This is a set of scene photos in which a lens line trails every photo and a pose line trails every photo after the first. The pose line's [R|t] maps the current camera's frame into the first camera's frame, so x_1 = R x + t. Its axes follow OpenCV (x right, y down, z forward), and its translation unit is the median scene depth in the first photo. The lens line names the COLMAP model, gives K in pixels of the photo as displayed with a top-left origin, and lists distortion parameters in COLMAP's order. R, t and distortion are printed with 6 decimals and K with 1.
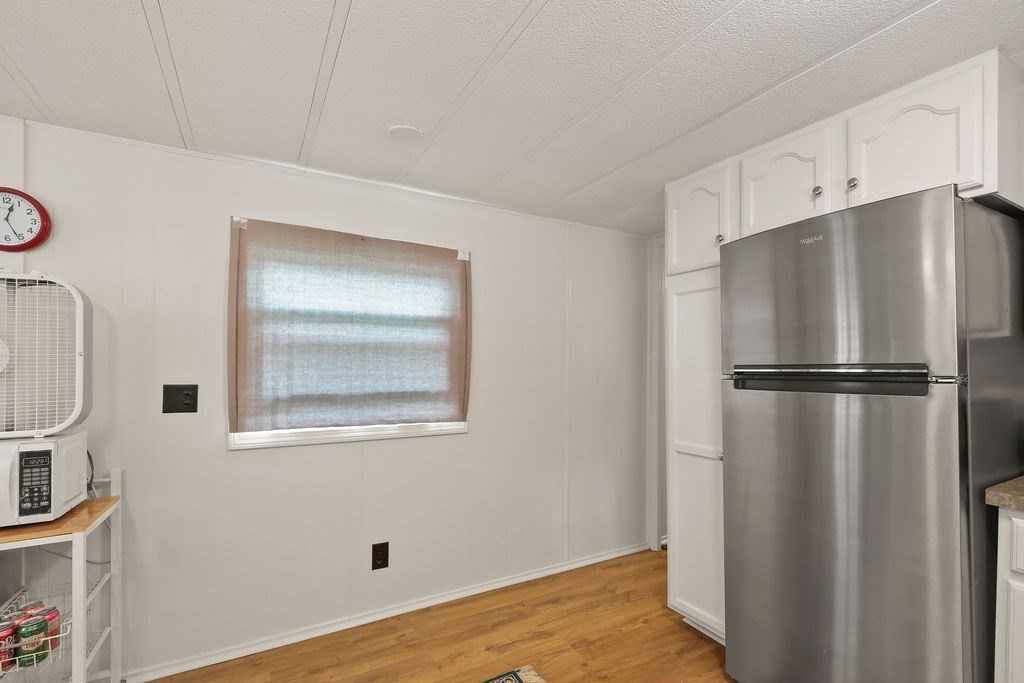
lens RADIAL K [[465.7, 0, 524.5], [0, 465.7, 364.1], [0, 0, 1]] dist [0.015865, -0.000462]
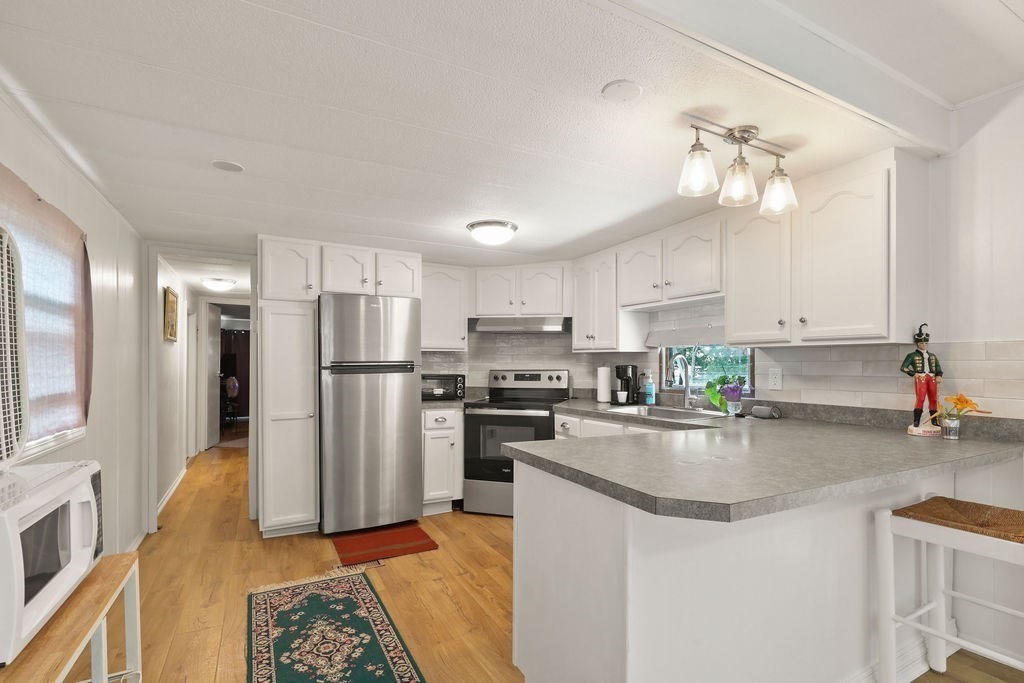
lens RADIAL K [[487.6, 0, 514.0], [0, 487.6, 363.0], [0, 0, 1]] dist [0.000624, -0.000103]
pose [[0.018546, -0.001432, 0.999827, -1.300680], [-0.001417, 0.999998, 0.001458, 0.003554], [-0.999827, -0.001444, 0.018543, 0.223408]]
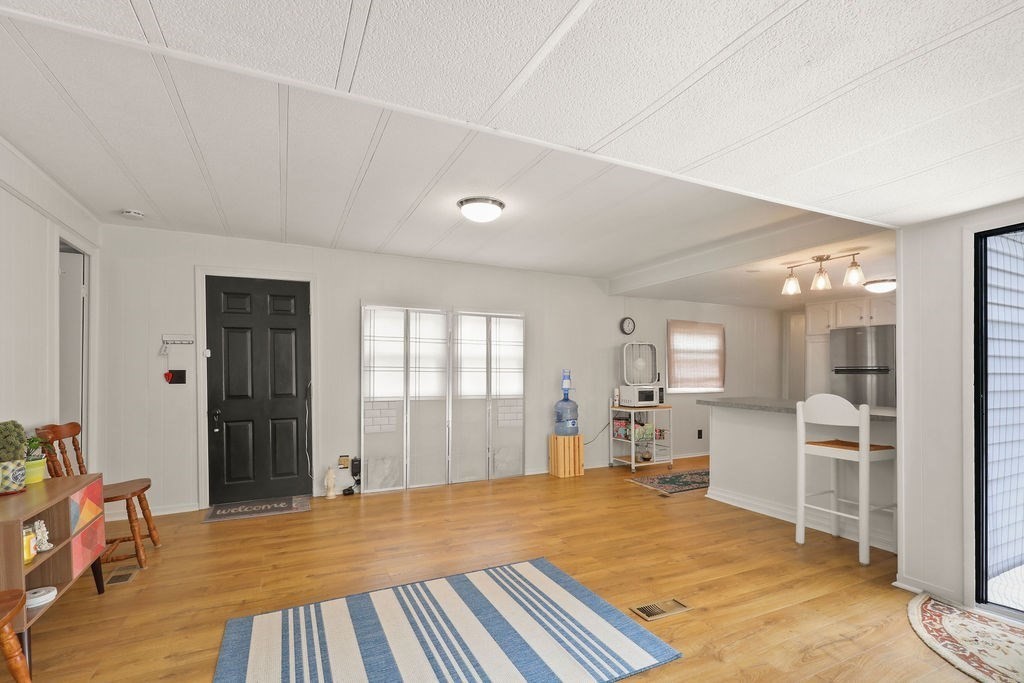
lens RADIAL K [[462.0, 0, 514.2], [0, 462.0, 367.2], [0, 0, 1]] dist [0.000437, -0.000006]
pose [[0.998638, -0.000169, -0.052168, -1.474784], [-0.000145, 0.999982, -0.006009, 0.021822], [0.052168, 0.006009, 0.998620, -2.129283]]
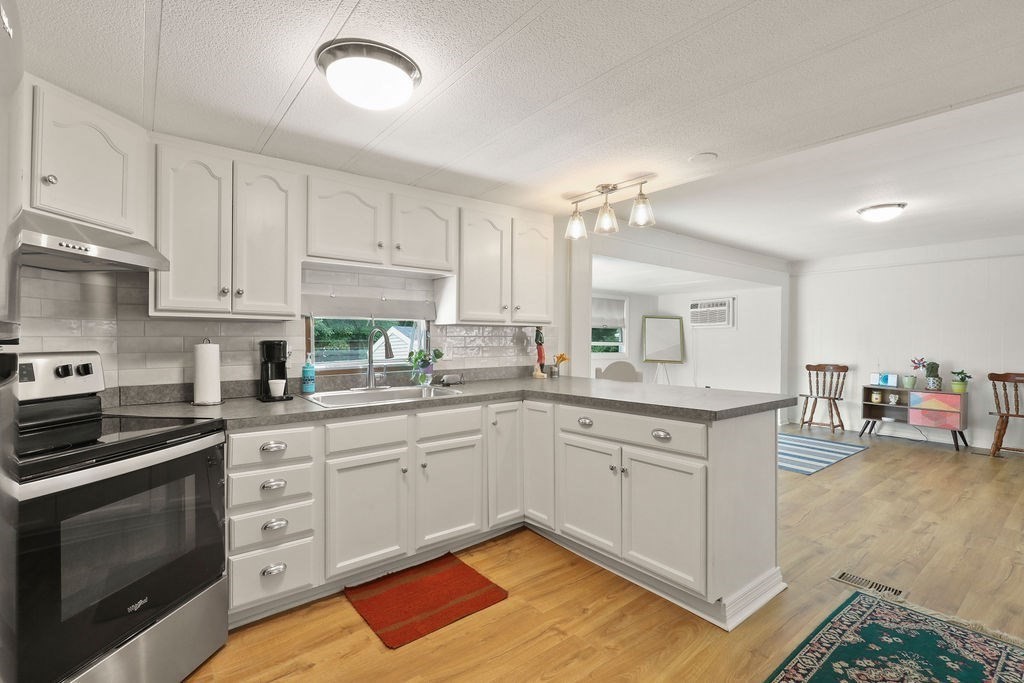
lens RADIAL K [[464.4, 0, 508.8], [0, 464.4, 338.6], [0, 0, 1]] dist [-0.000119, -0.000143]
pose [[-0.987423, -0.004858, -0.158028, 0.174496], [-0.005033, 0.999987, 0.000708, 0.005837], [0.158022, 0.001495, -0.987434, 1.116594]]
